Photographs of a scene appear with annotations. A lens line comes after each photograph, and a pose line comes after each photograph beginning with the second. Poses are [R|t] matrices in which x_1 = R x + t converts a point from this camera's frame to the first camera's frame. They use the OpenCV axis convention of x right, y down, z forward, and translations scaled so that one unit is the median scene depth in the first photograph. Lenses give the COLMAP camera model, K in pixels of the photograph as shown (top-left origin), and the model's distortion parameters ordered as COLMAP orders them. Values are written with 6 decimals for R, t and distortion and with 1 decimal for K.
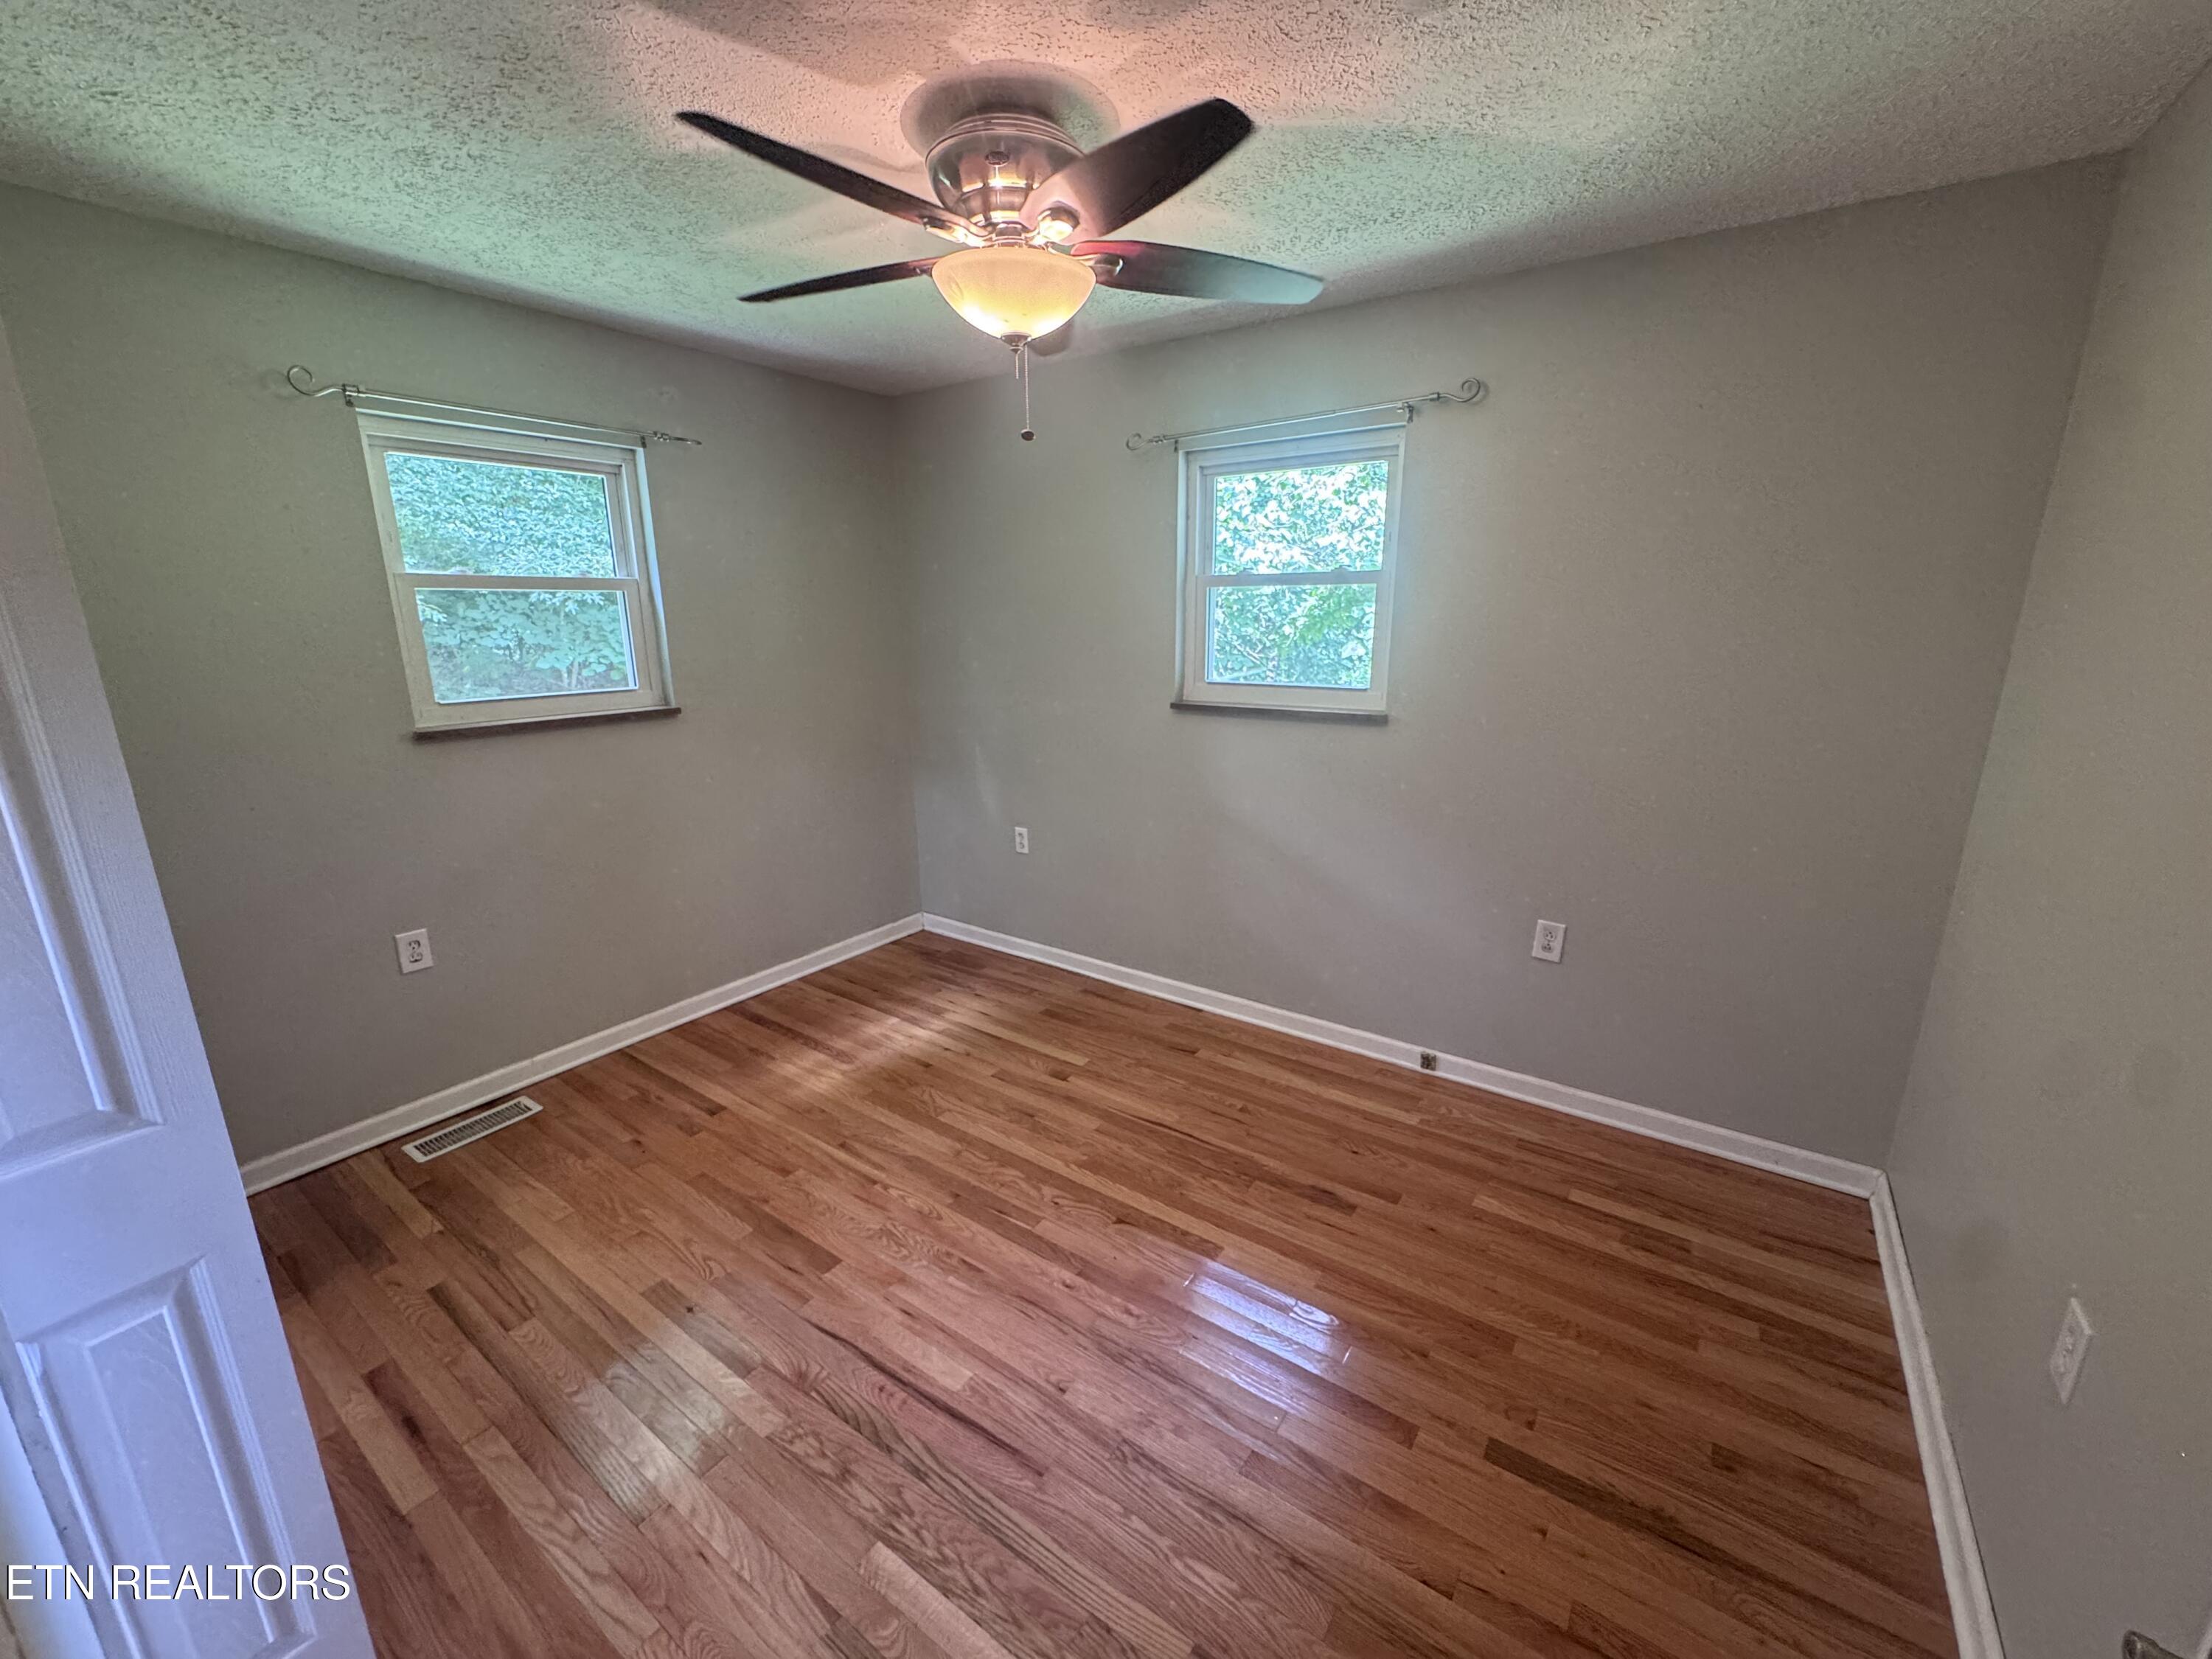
lens RADIAL K [[886.6, 0, 1092.9], [0, 886.6, 832.1], [0, 0, 1]] dist [-0.005696, 0.000640]
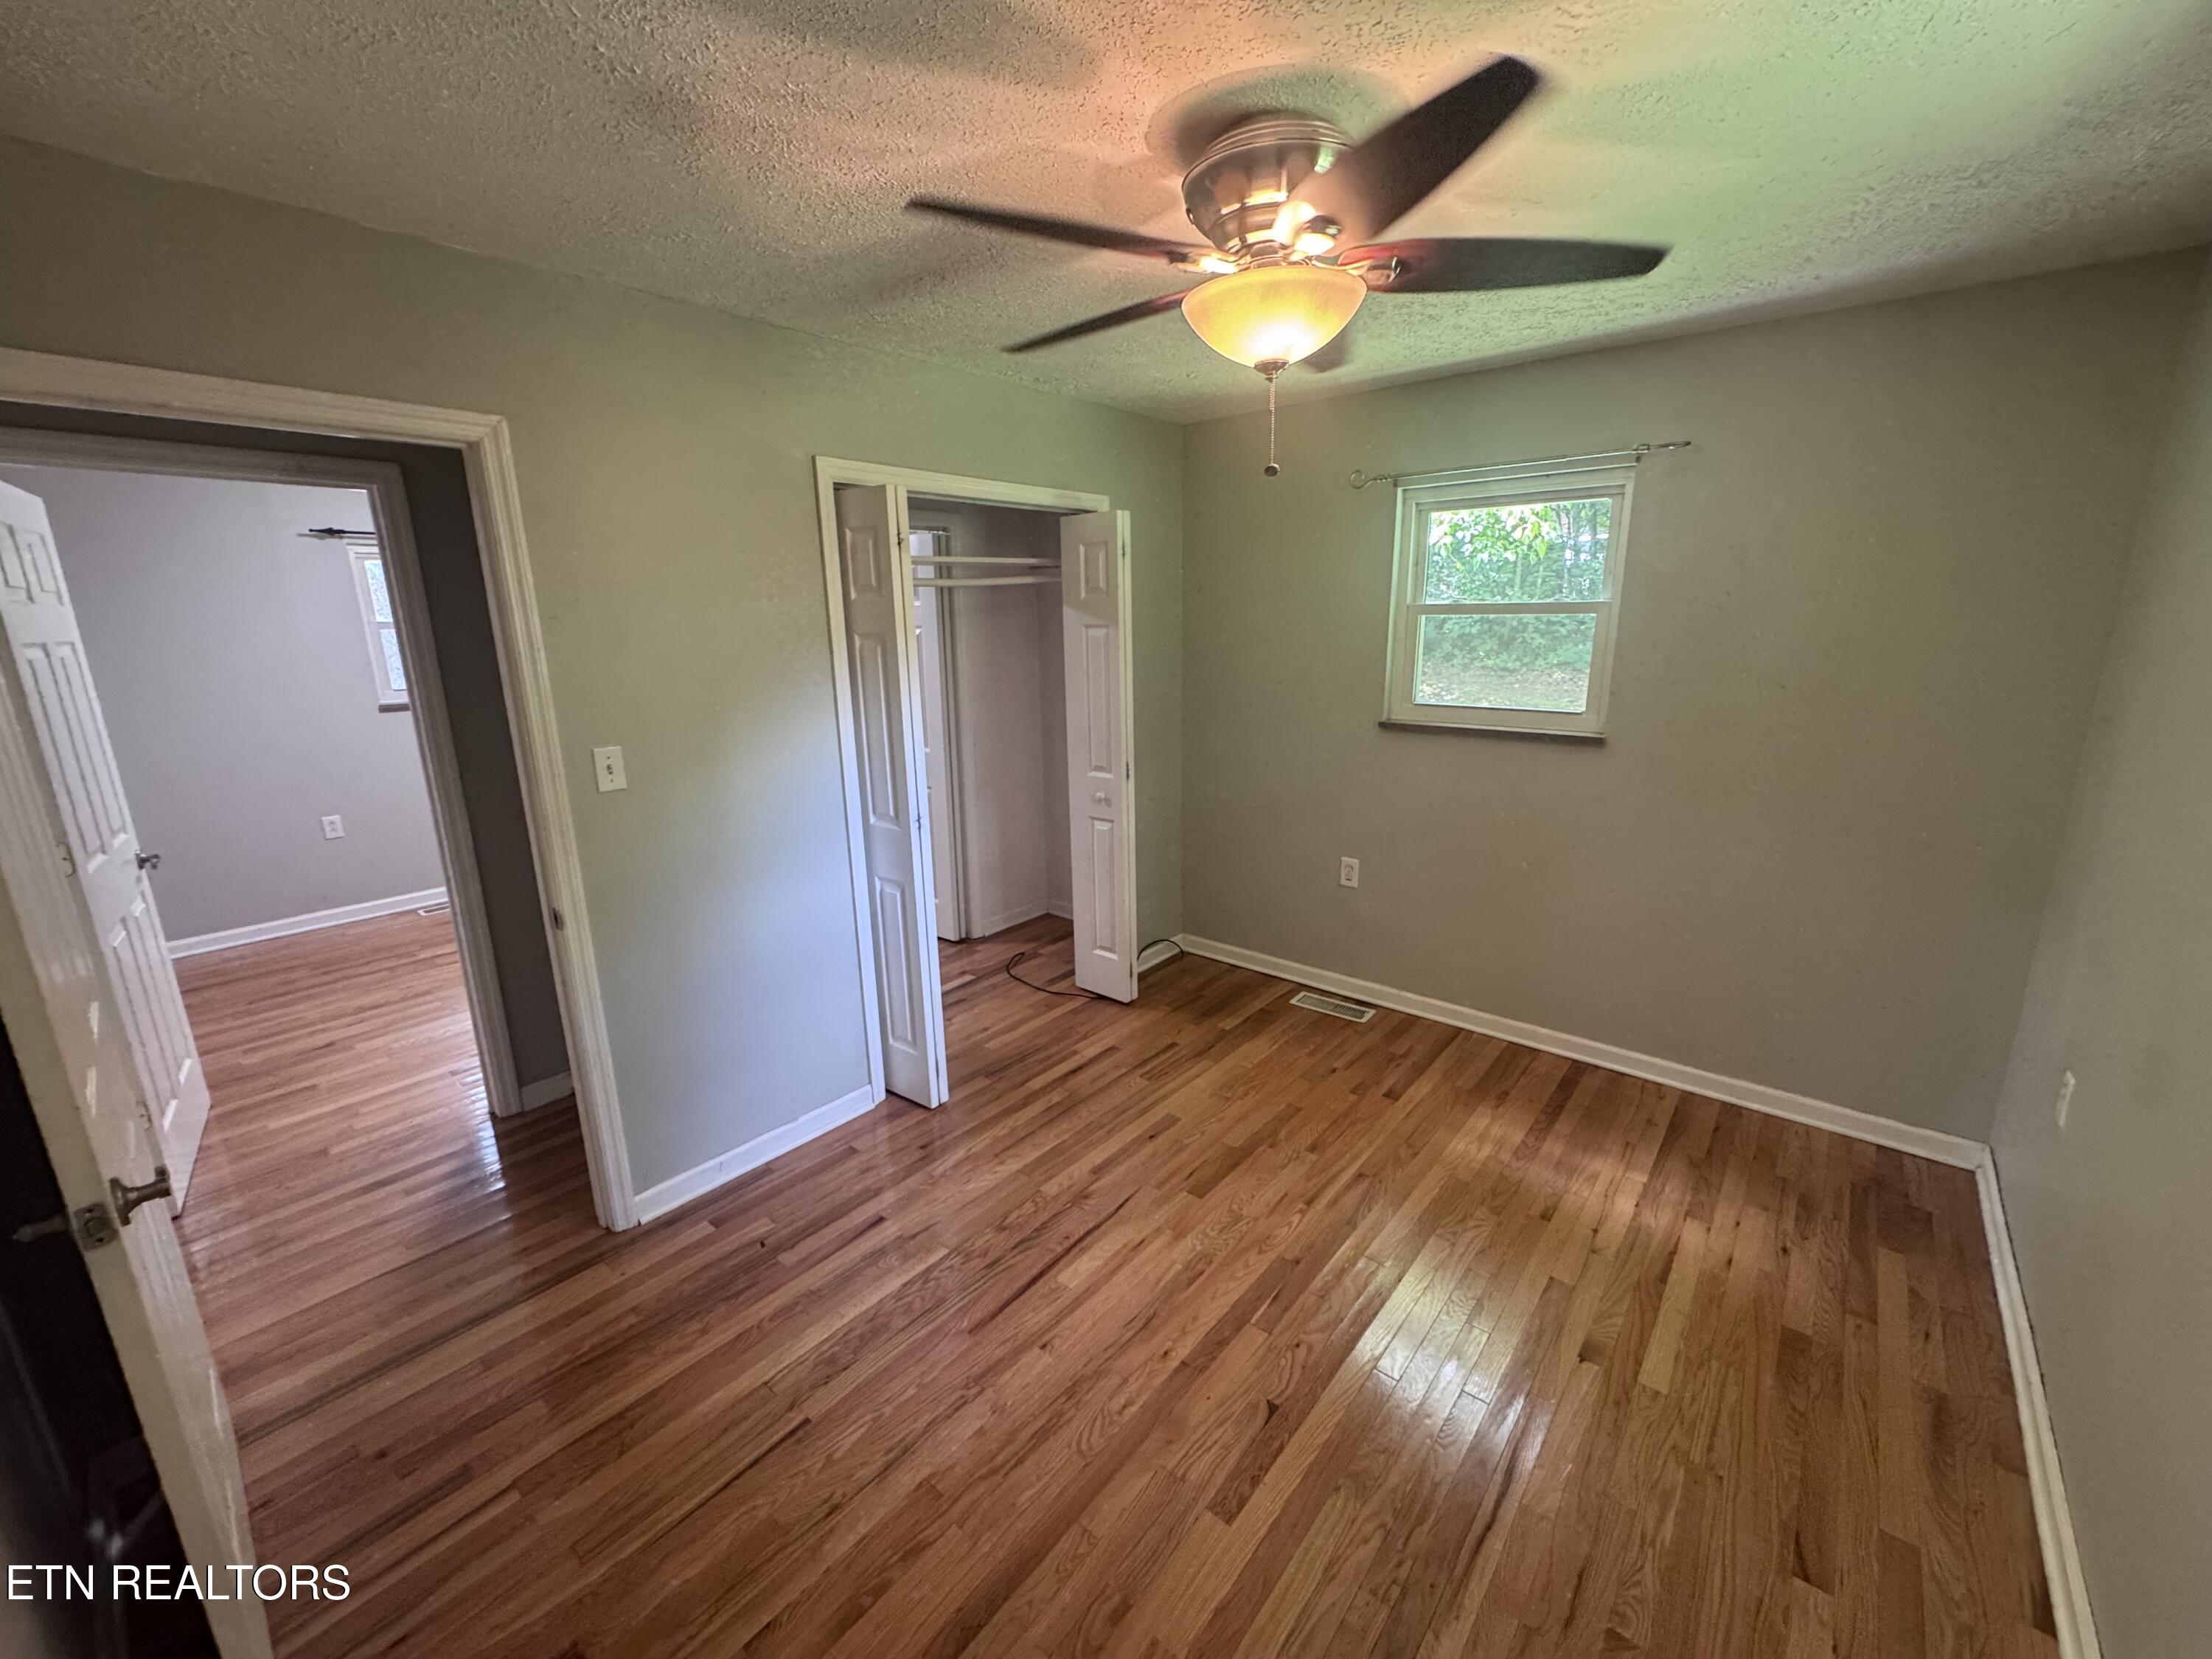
lens RADIAL K [[886.6, 0, 1116.3], [0, 886.6, 826.9], [0, 0, 1]] dist [-0.005696, 0.000640]
pose [[-0.076473, 0.240793, -0.967559, 0.623014], [-0.233369, 0.939124, 0.252161, -0.207584], [0.969376, 0.245082, -0.015624, 0.662857]]
